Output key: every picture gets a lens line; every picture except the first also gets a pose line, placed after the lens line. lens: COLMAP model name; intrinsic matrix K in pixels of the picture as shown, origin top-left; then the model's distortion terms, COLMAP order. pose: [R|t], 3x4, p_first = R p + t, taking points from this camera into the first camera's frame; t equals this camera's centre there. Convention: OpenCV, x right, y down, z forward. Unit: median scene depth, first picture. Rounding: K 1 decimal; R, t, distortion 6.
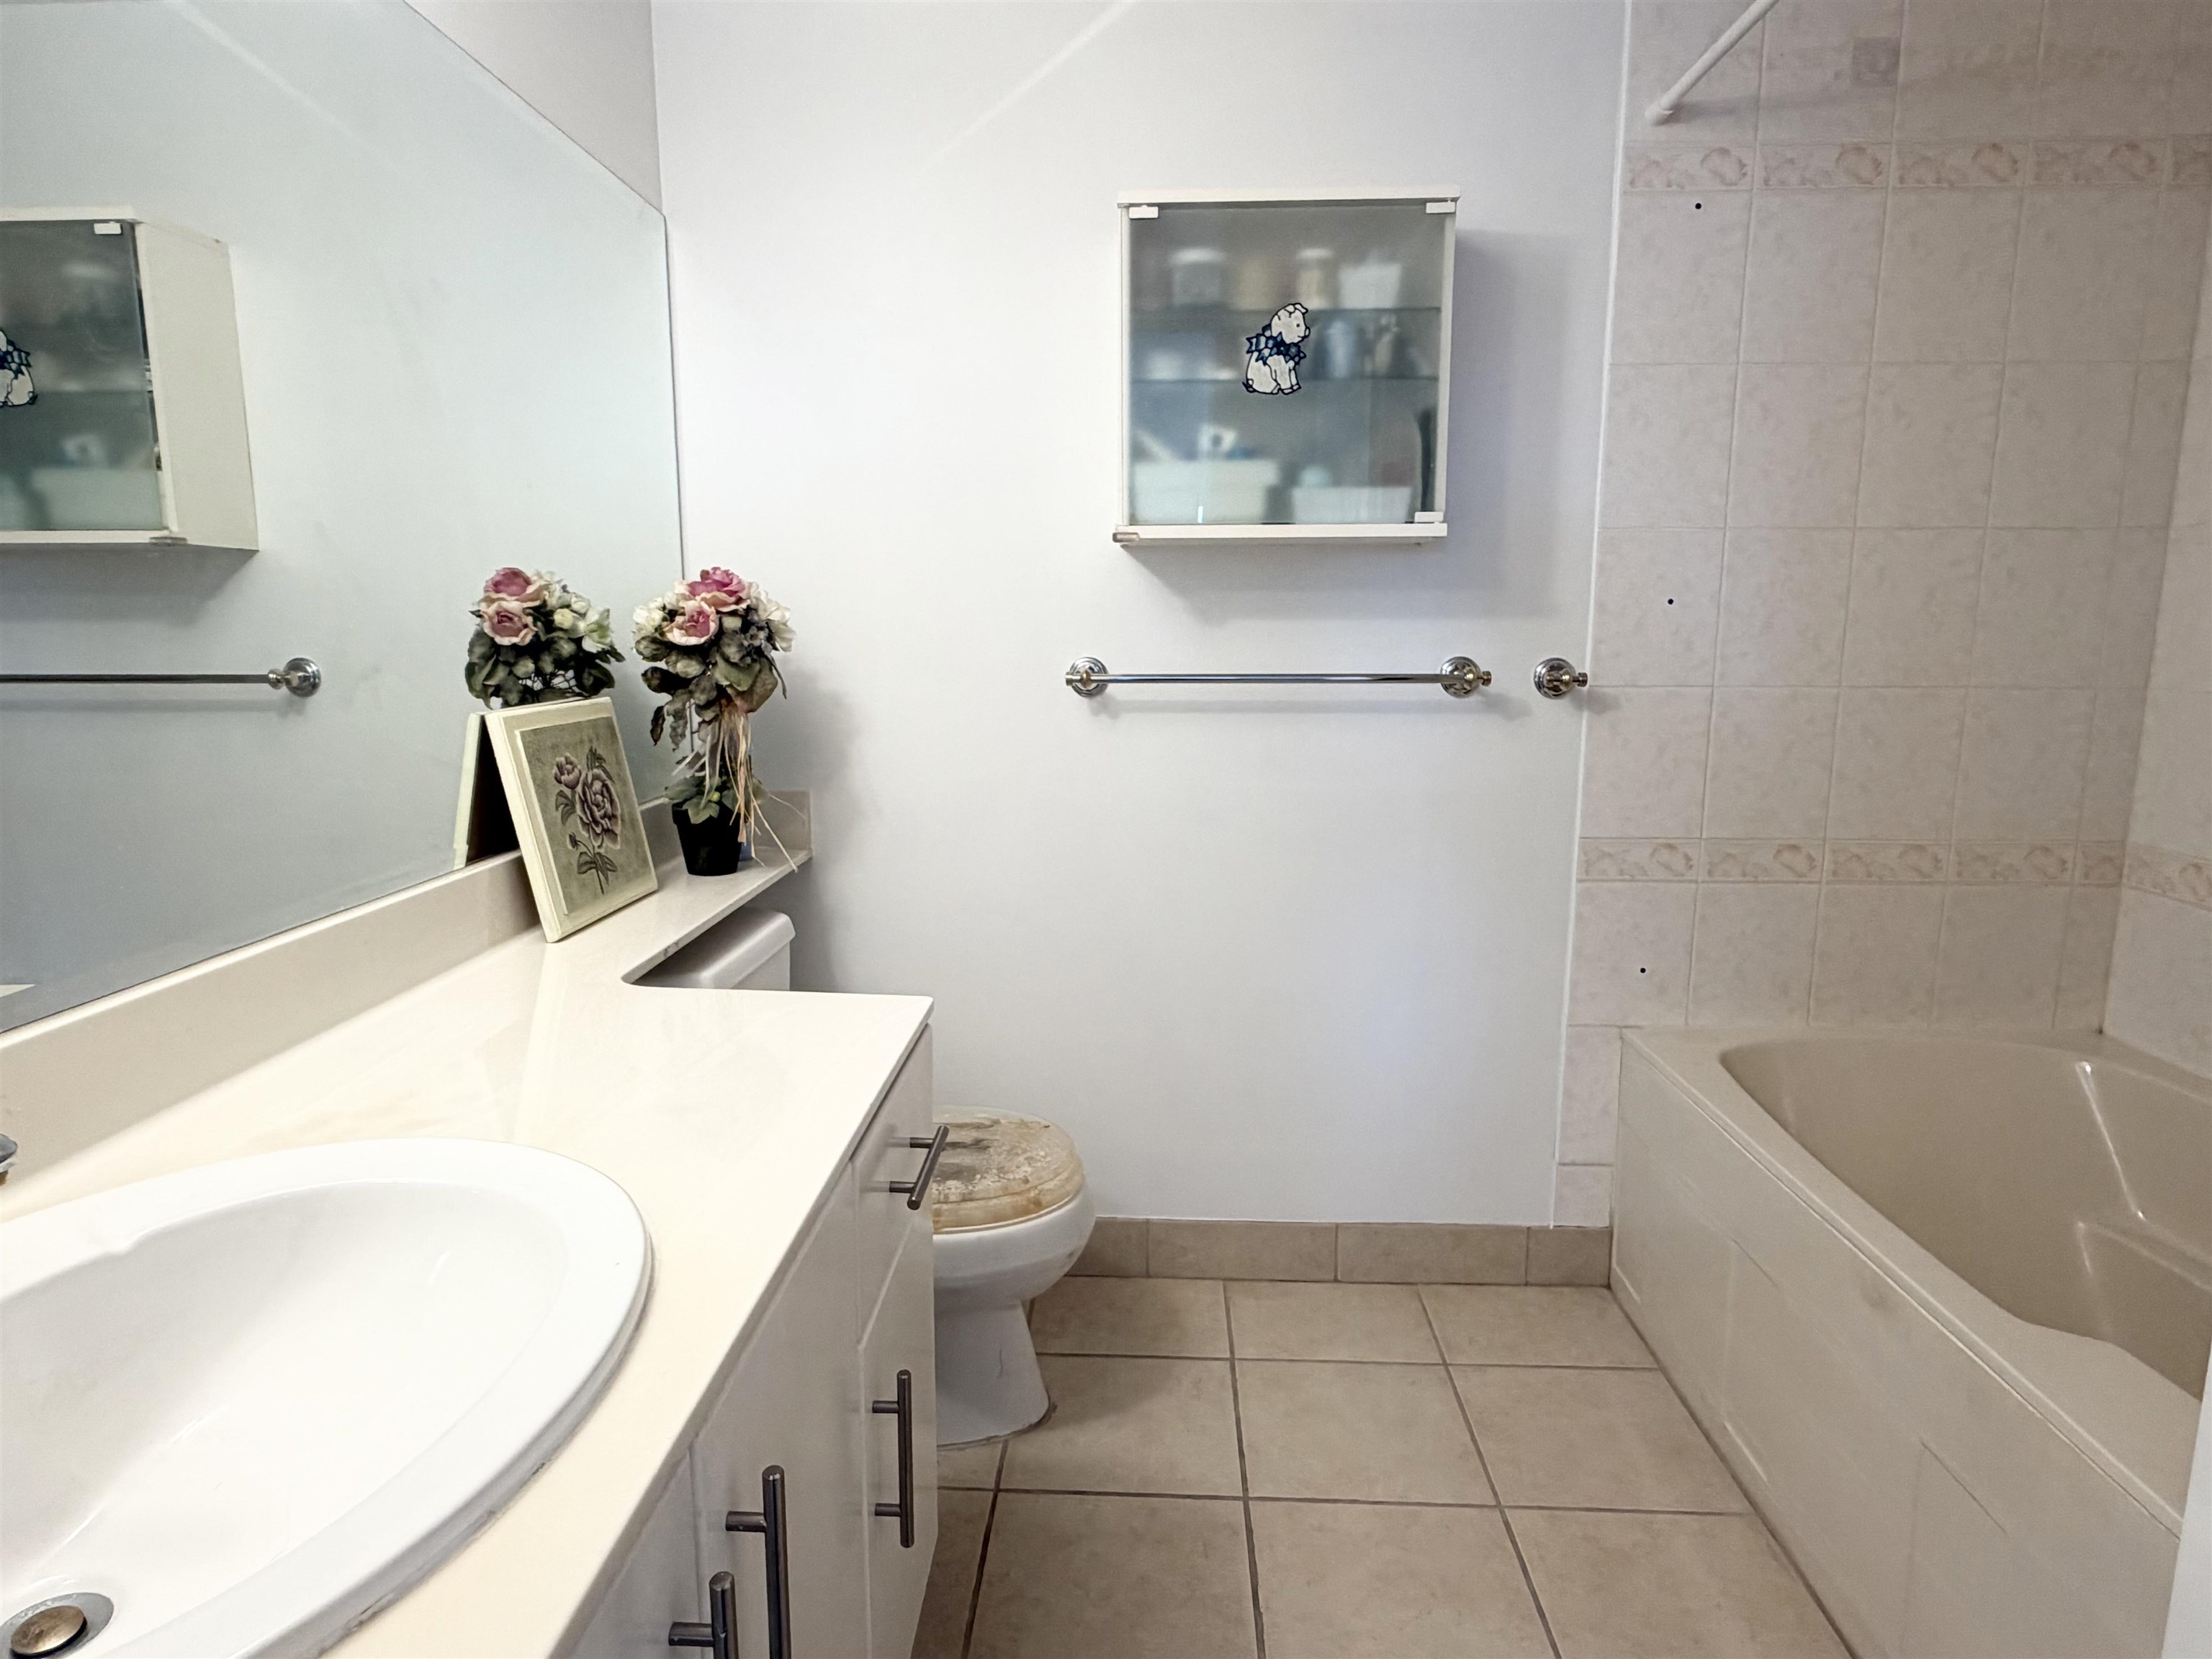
lens RADIAL K [[1284.2, 0, 1106.0], [0, 1284.2, 829.5], [0, 0, 1]] dist [-0.003414, 0.001836]
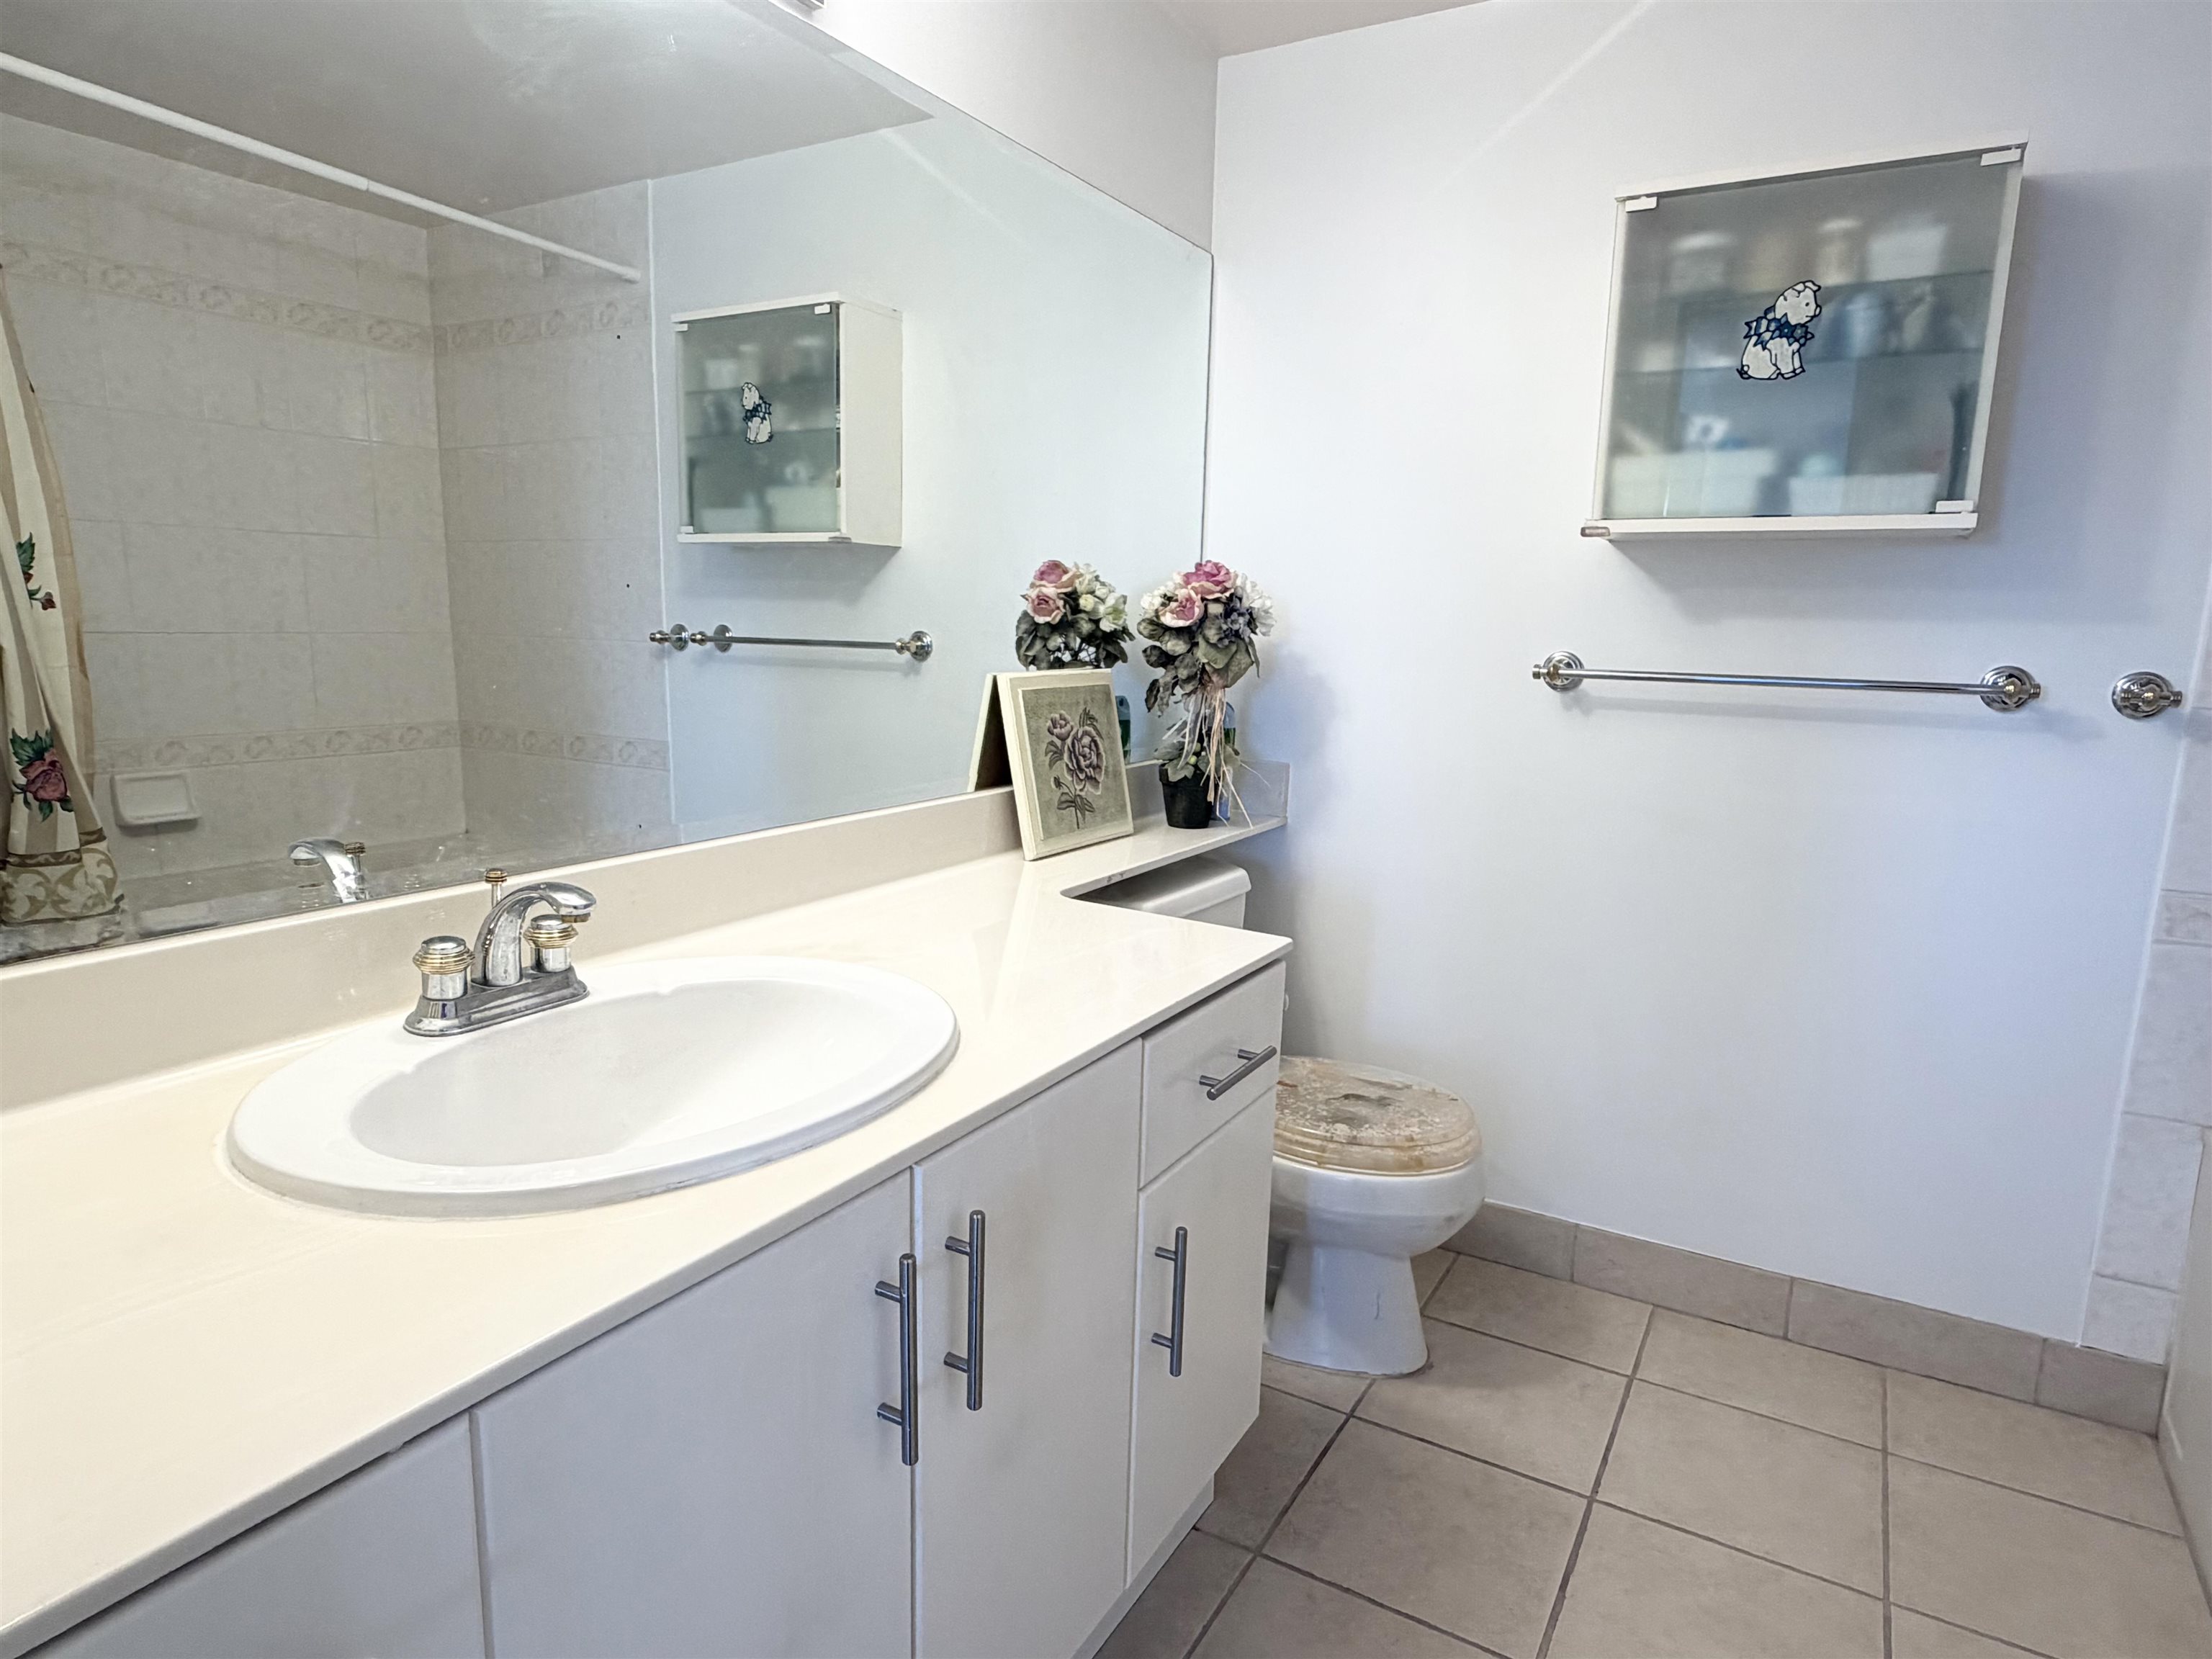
lens RADIAL K [[1284.2, 0, 1106.0], [0, 1284.2, 829.5], [0, 0, 1]] dist [-0.003414, 0.001836]
pose [[0.885268, 0.097803, -0.454682, 0.158953], [-0.097171, 0.994958, 0.024826, 0.015836], [0.454818, 0.022204, 0.890308, -0.059993]]
